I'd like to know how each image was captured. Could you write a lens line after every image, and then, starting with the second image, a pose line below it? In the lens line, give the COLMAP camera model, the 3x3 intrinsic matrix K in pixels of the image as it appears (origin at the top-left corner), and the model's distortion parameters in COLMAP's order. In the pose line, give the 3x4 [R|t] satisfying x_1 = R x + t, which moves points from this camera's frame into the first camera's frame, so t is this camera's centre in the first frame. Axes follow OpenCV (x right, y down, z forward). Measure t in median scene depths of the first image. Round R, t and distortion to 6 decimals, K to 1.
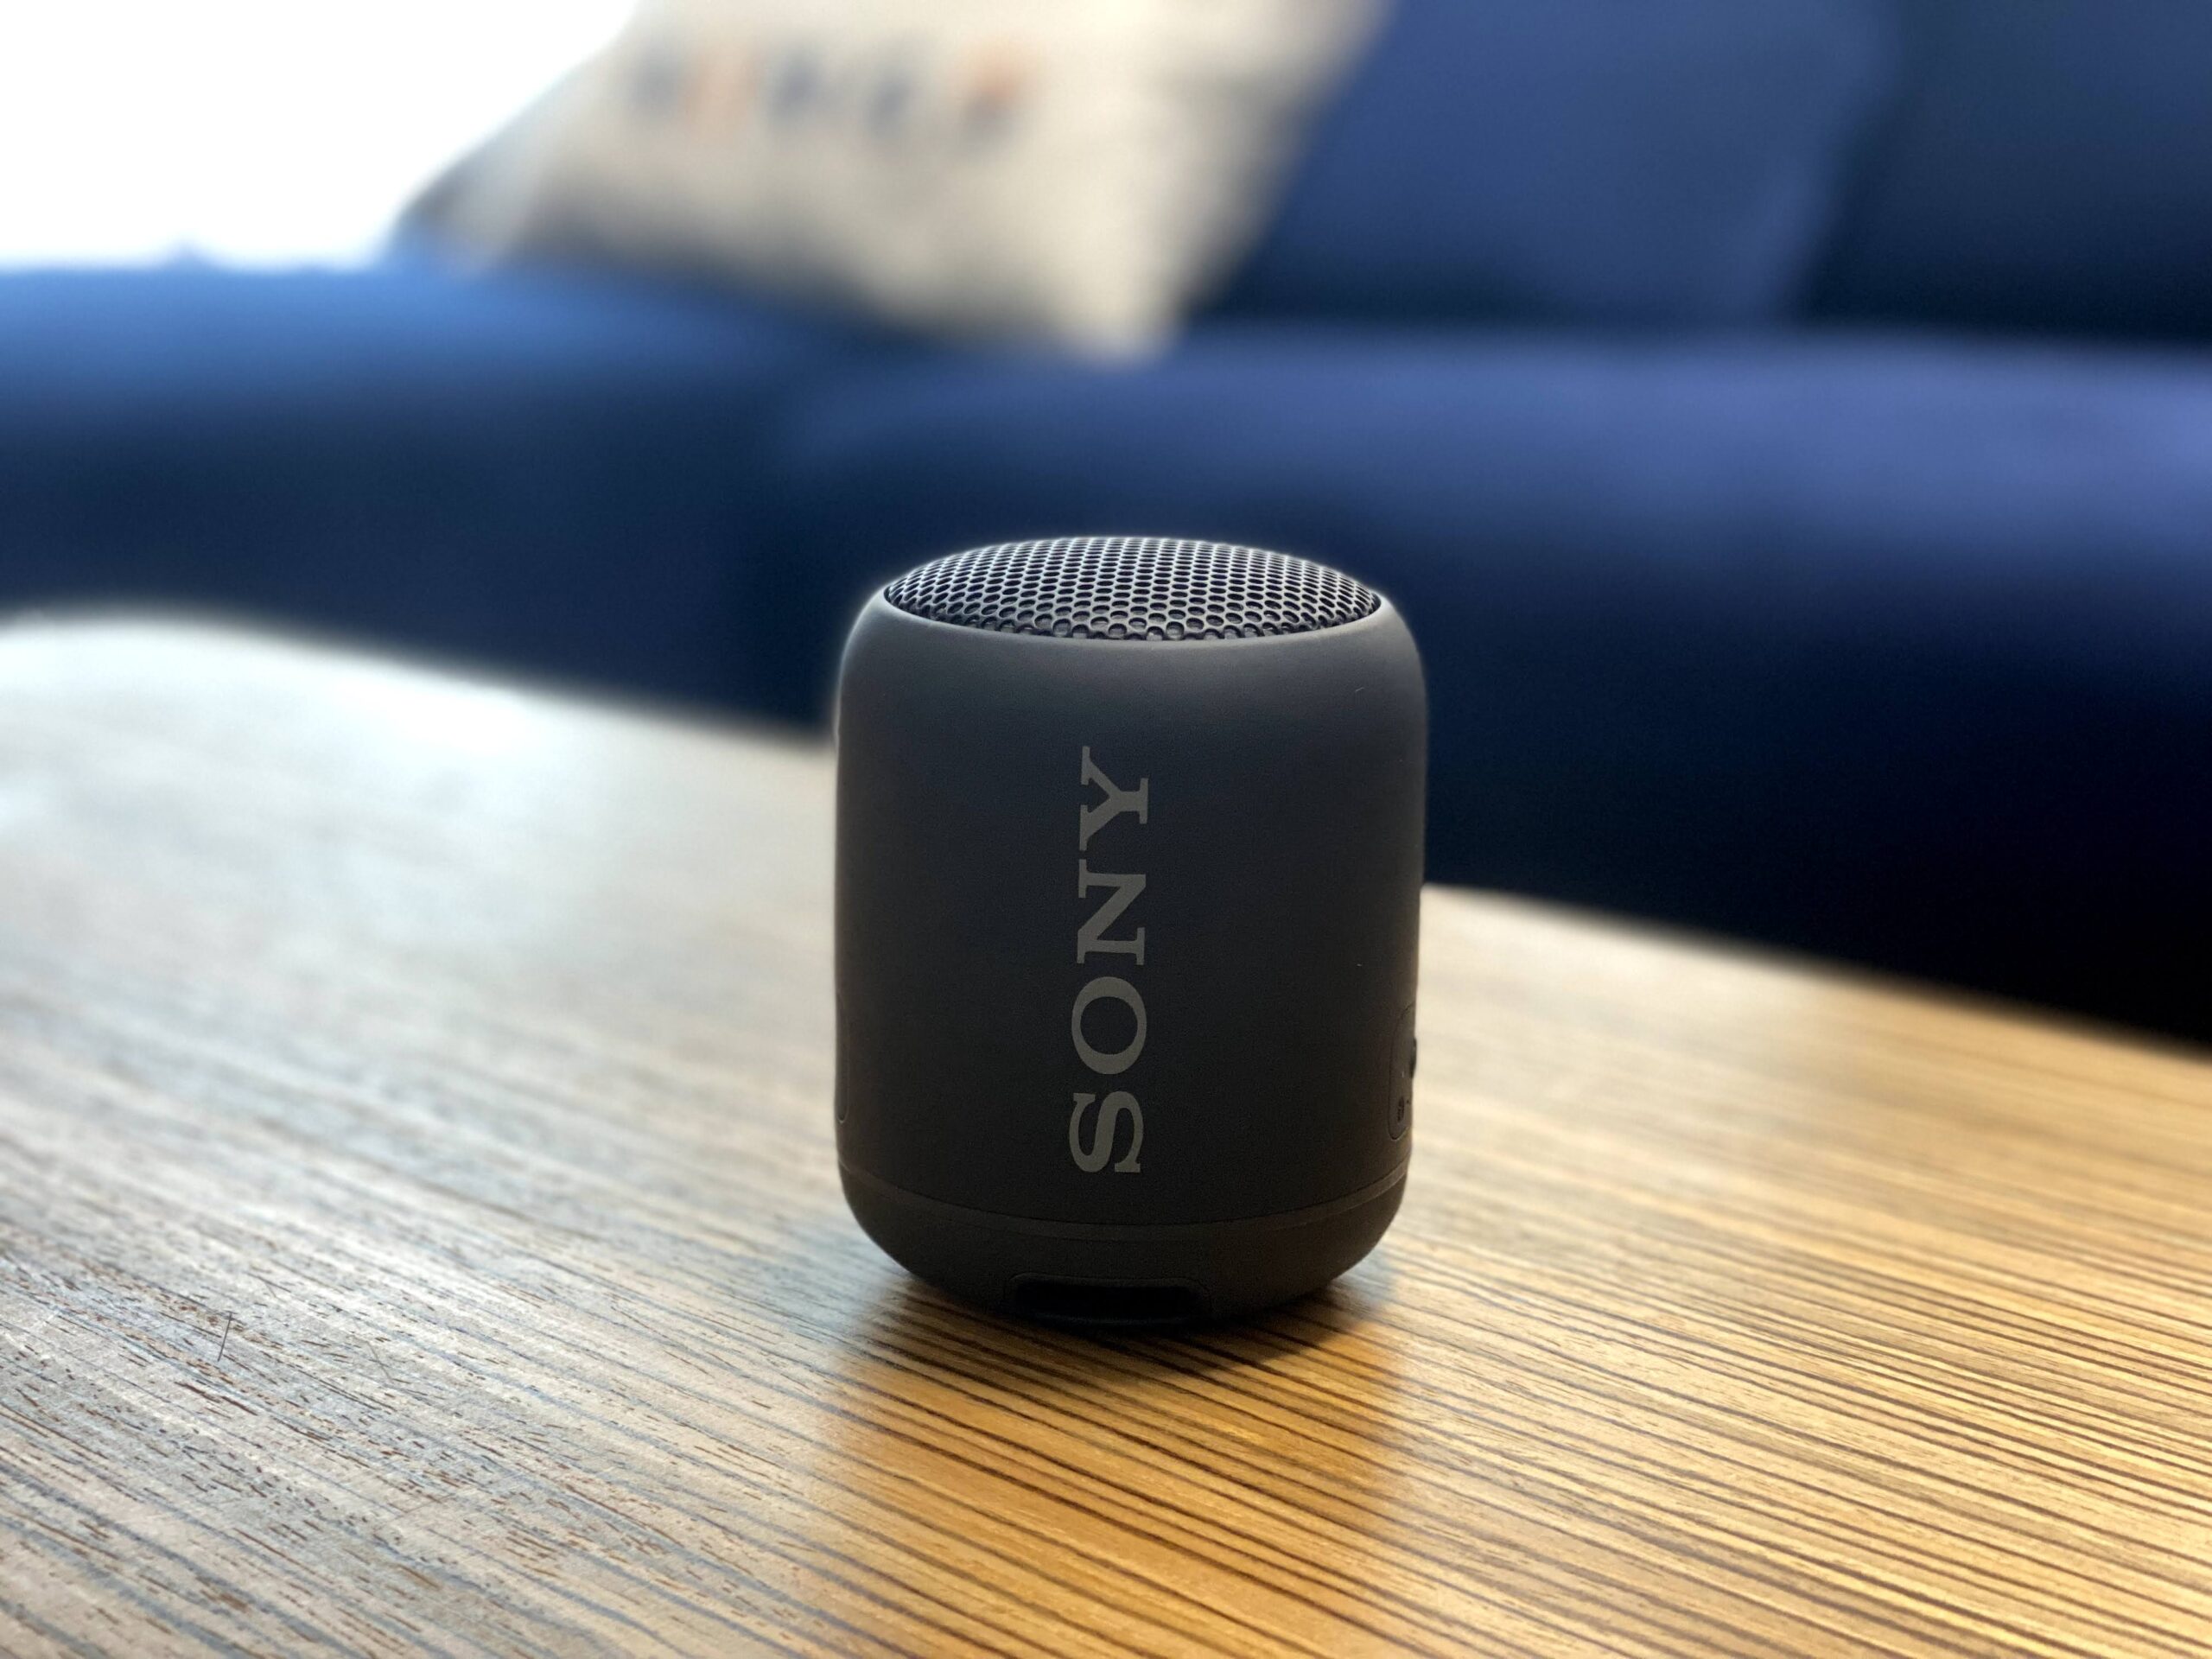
lens RADIAL K [[3597.7, 0, 1106.0], [0, 3597.7, 829.5], [0, 0, 1]] dist [0.003484, -0.213048]
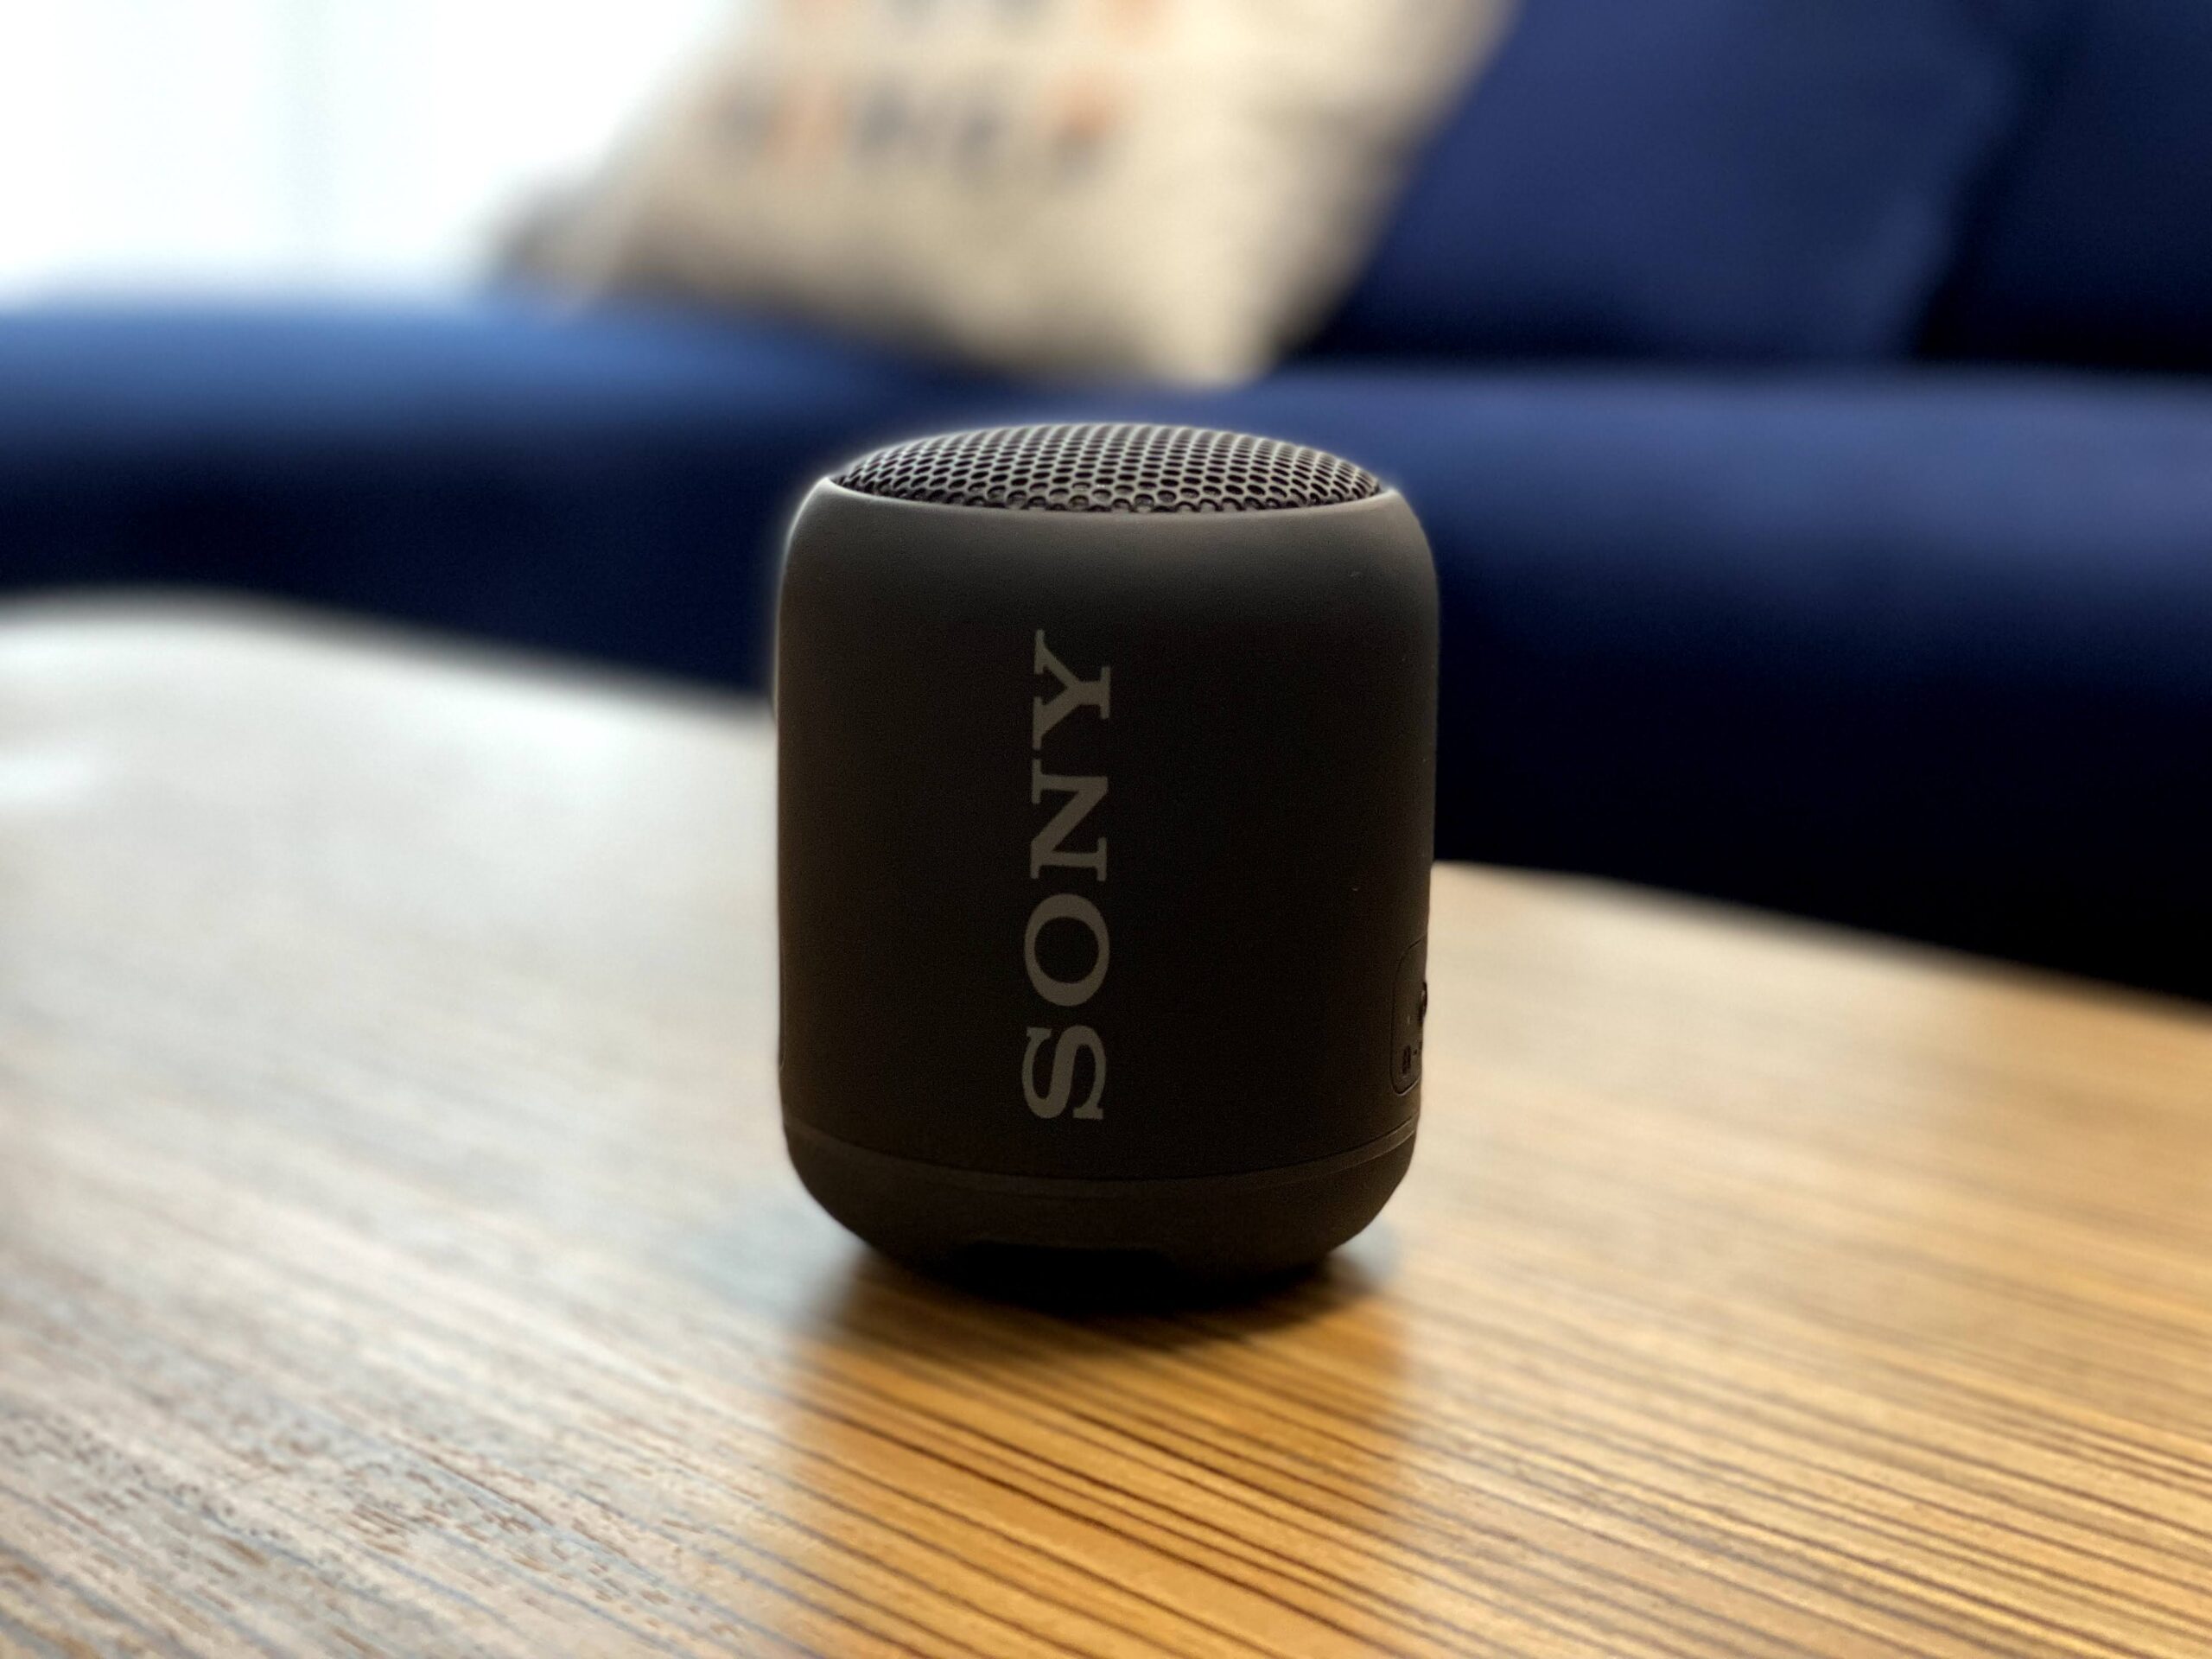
lens RADIAL K [[3597.7, 0, 1106.0], [0, 3597.7, 829.5], [0, 0, 1]] dist [0.003484, -0.213048]
pose [[0.999341, 0.007089, -0.035602, 0.043026], [-0.008032, 0.999619, -0.026419, 0.049684], [0.035401, 0.026687, 0.999017, 0.121701]]
